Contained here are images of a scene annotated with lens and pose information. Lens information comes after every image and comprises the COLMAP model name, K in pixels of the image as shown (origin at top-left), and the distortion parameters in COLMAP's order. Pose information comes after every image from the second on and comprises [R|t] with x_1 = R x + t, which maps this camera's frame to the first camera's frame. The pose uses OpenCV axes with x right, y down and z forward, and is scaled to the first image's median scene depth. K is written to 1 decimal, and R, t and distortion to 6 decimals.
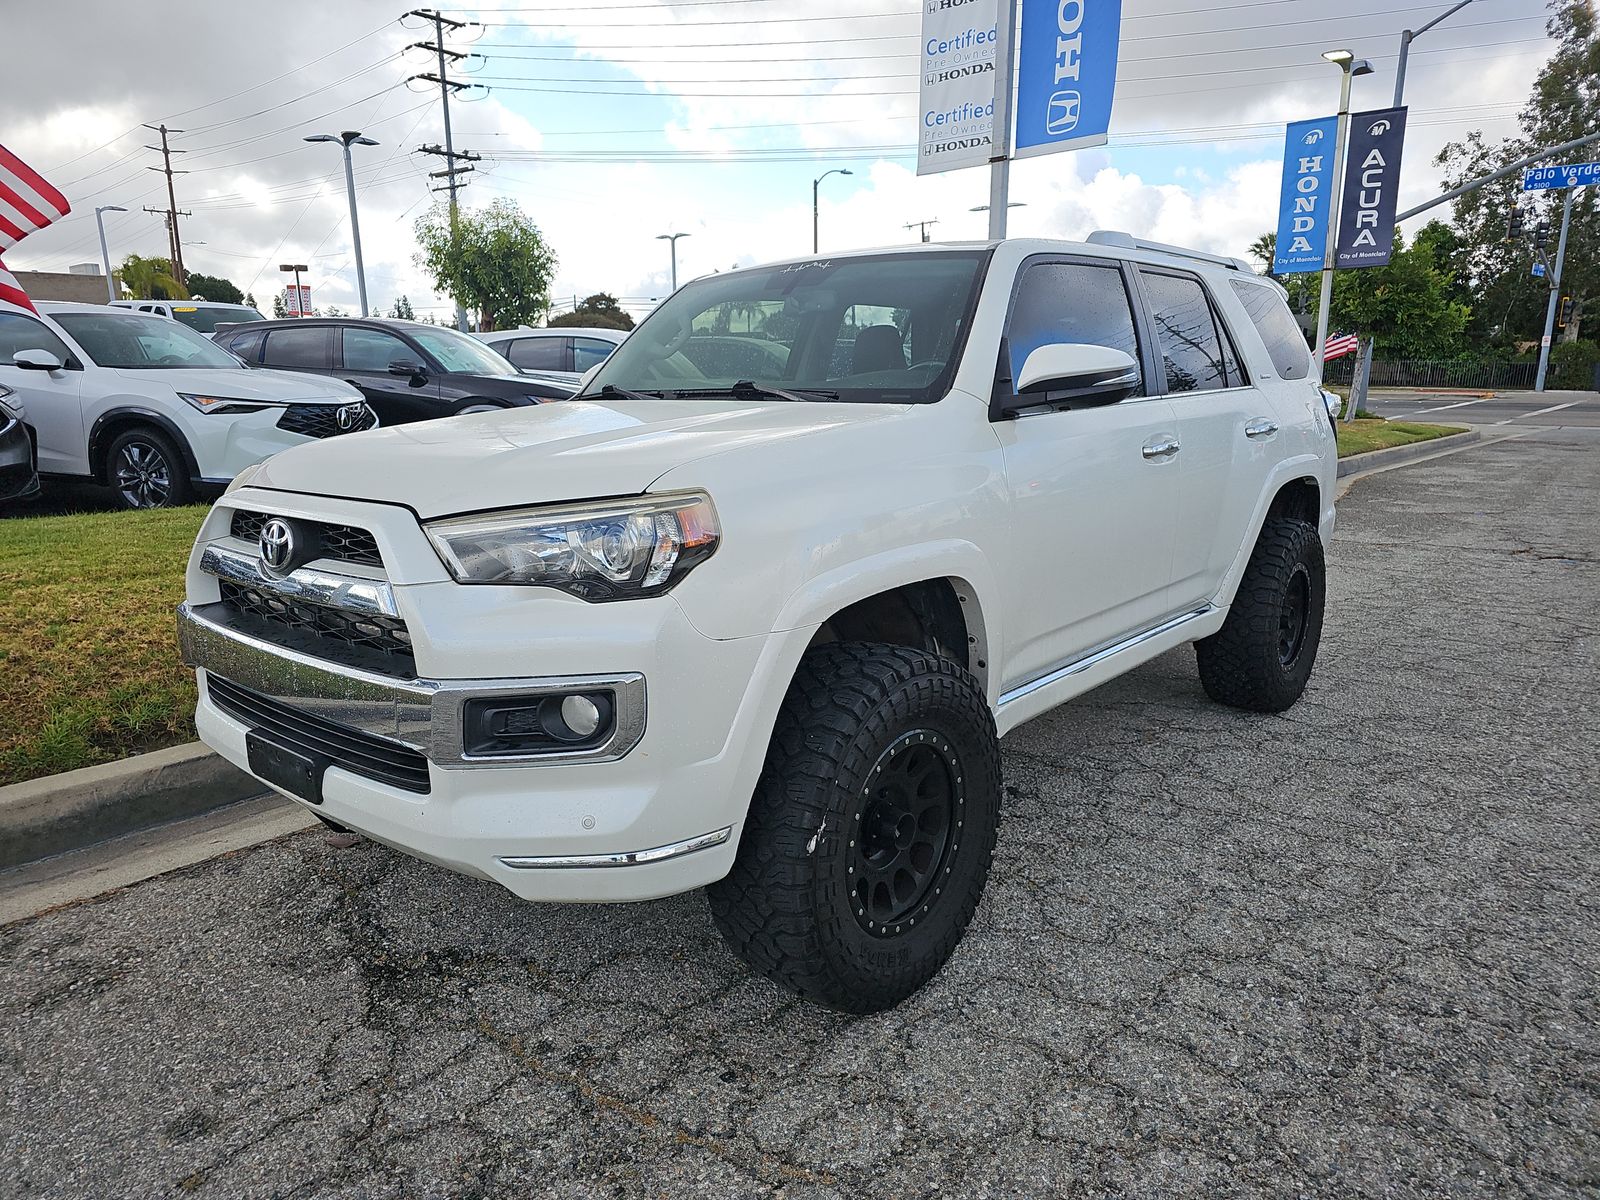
lens RADIAL K [[1067.5, 0, 800.0], [0, 1067.5, 600.0], [0, 0, 1]] dist [0.008923, 0.001686]
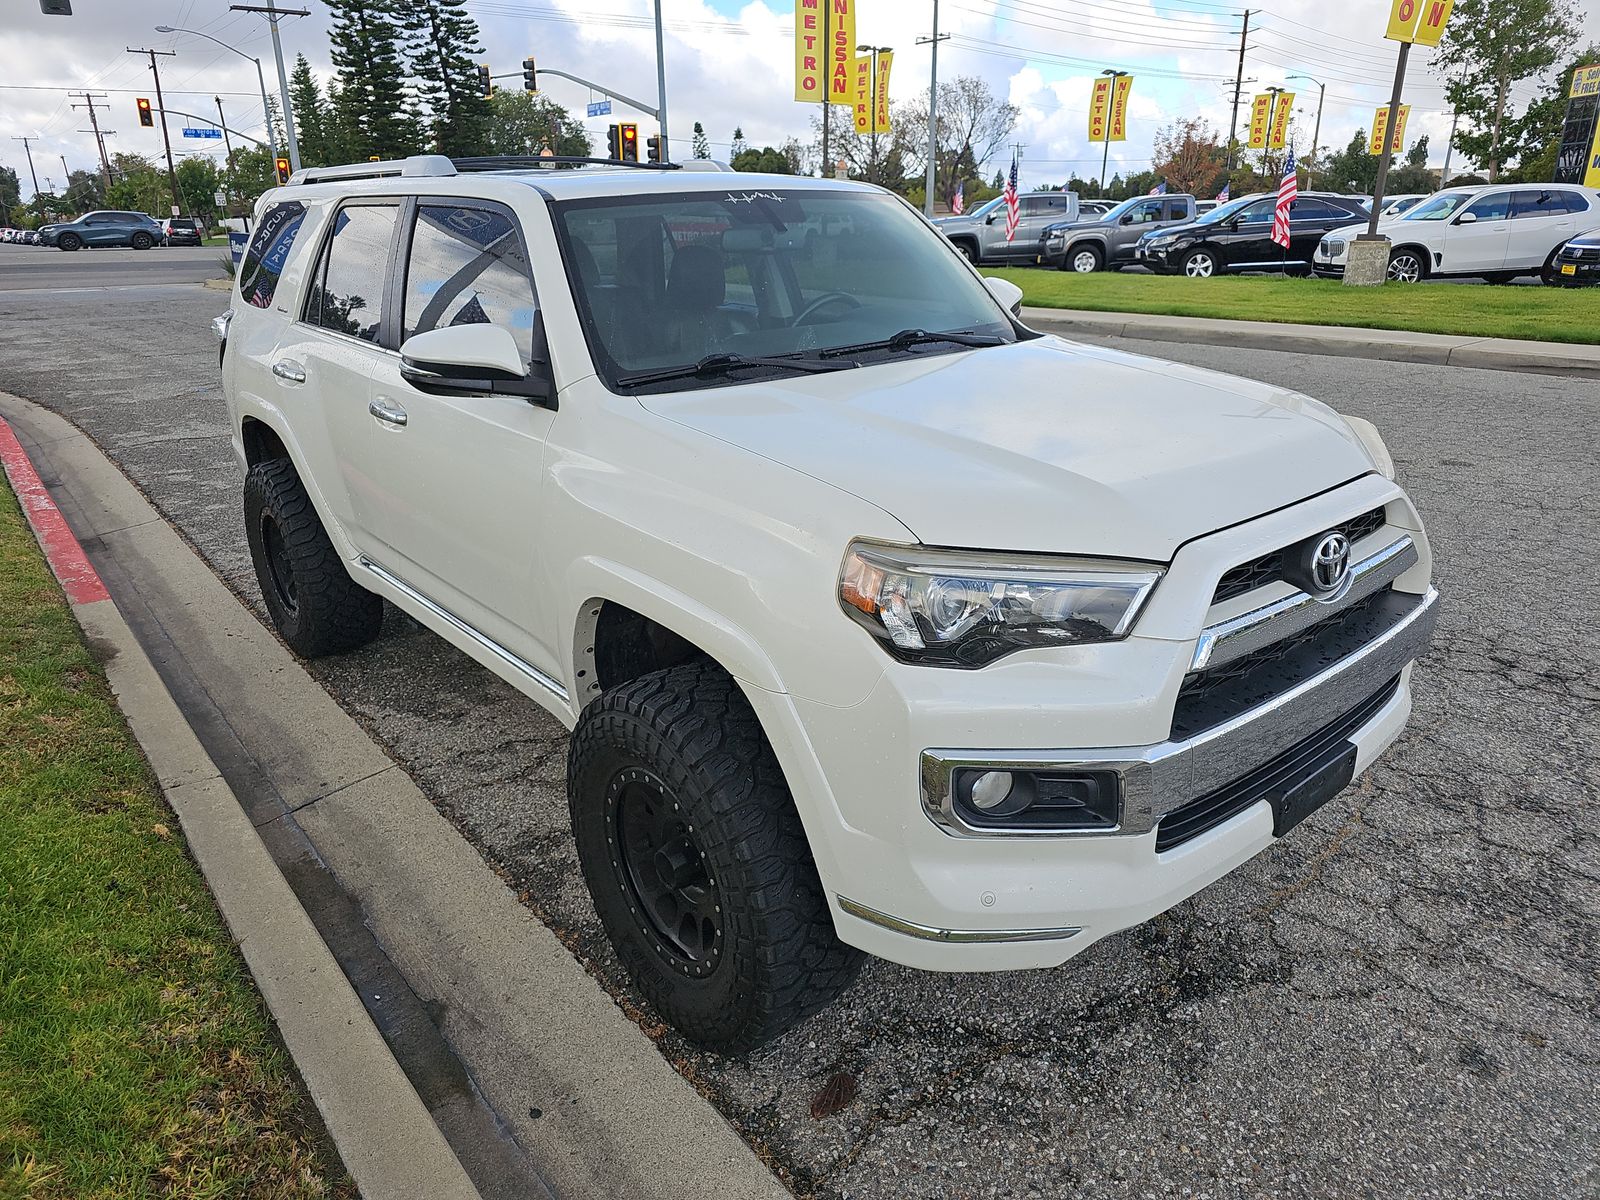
lens RADIAL K [[1046.1, 0, 798.3], [0, 1046.1, 589.4], [0, 0, 1]] dist [0.023623, -0.023939]
pose [[0.161421, -0.329828, 0.930138, -0.308135], [0.209542, 0.932463, 0.294287, -0.085204], [-0.964383, 0.147398, 0.219632, 0.276353]]
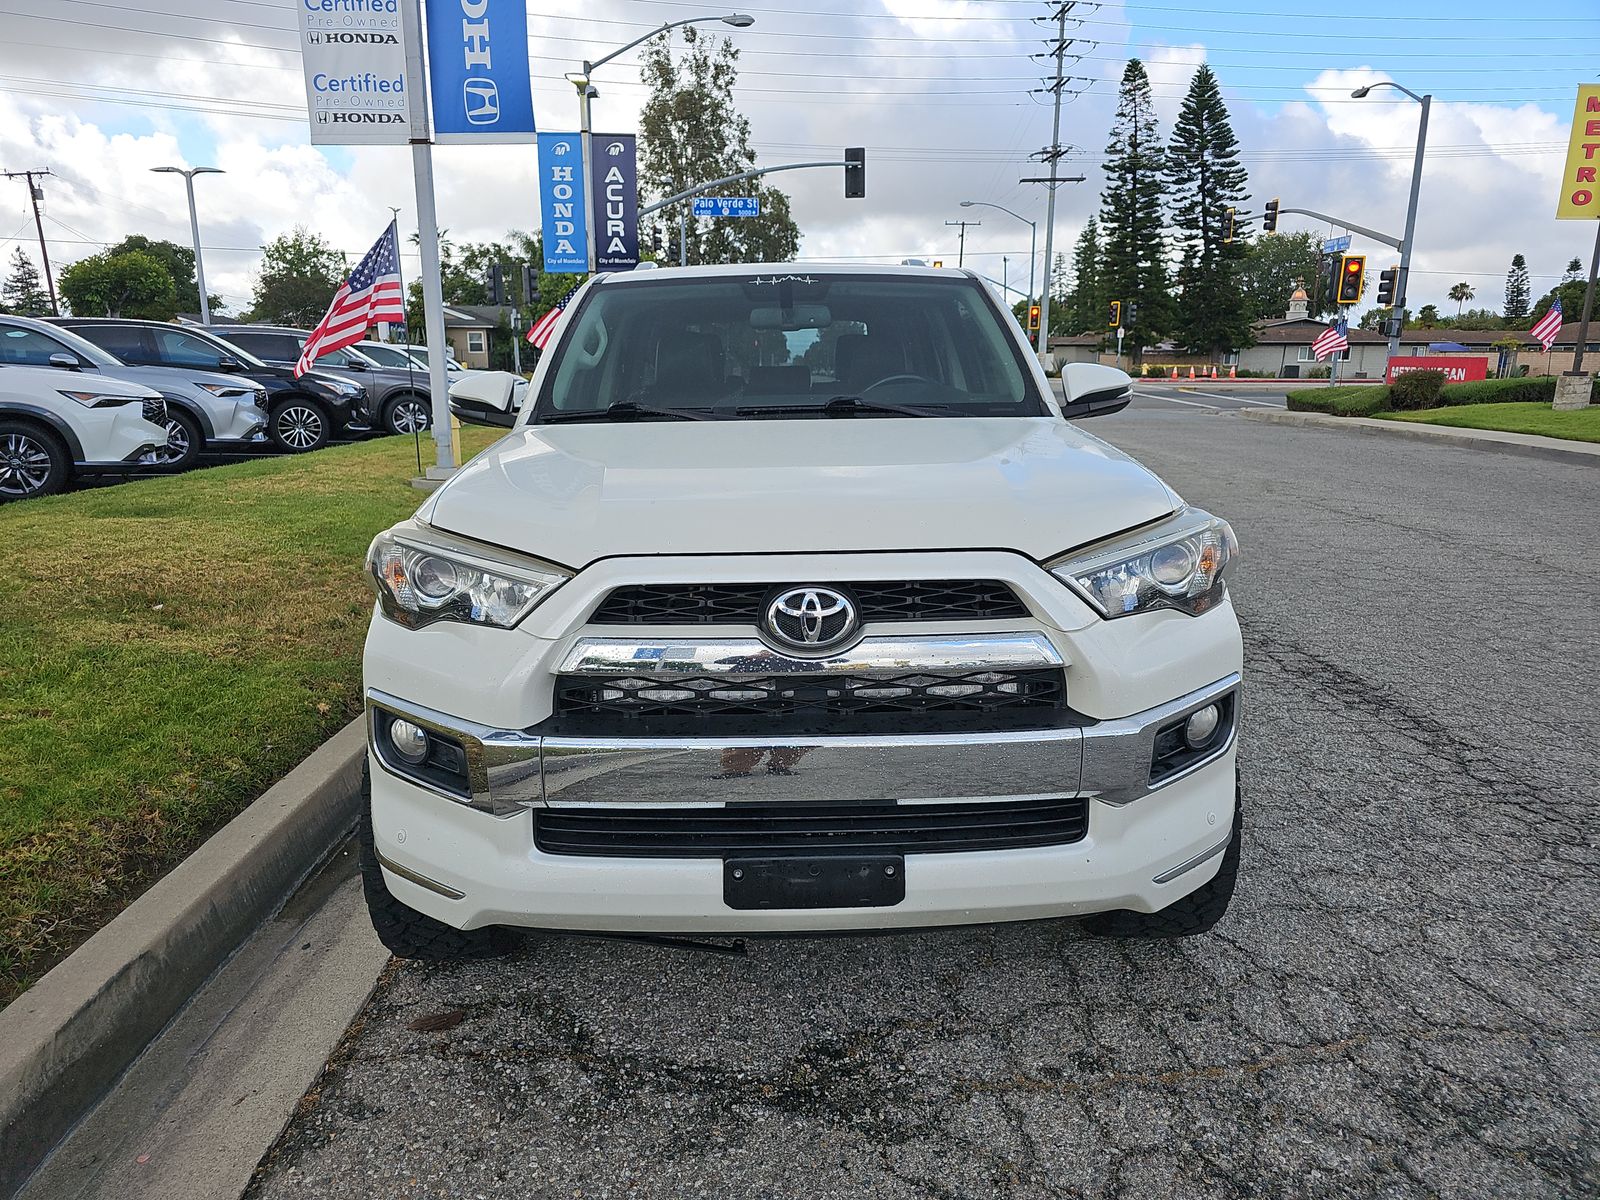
lens RADIAL K [[1051.6, 0, 800.0], [0, 1051.6, 600.0], [0, 0, 1]] dist [0.028186, -0.023606]
pose [[0.744951, -0.144184, 0.651352, -0.225534], [0.134772, 0.988760, 0.064733, -0.026139], [-0.653364, 0.039561, 0.756010, 0.087353]]
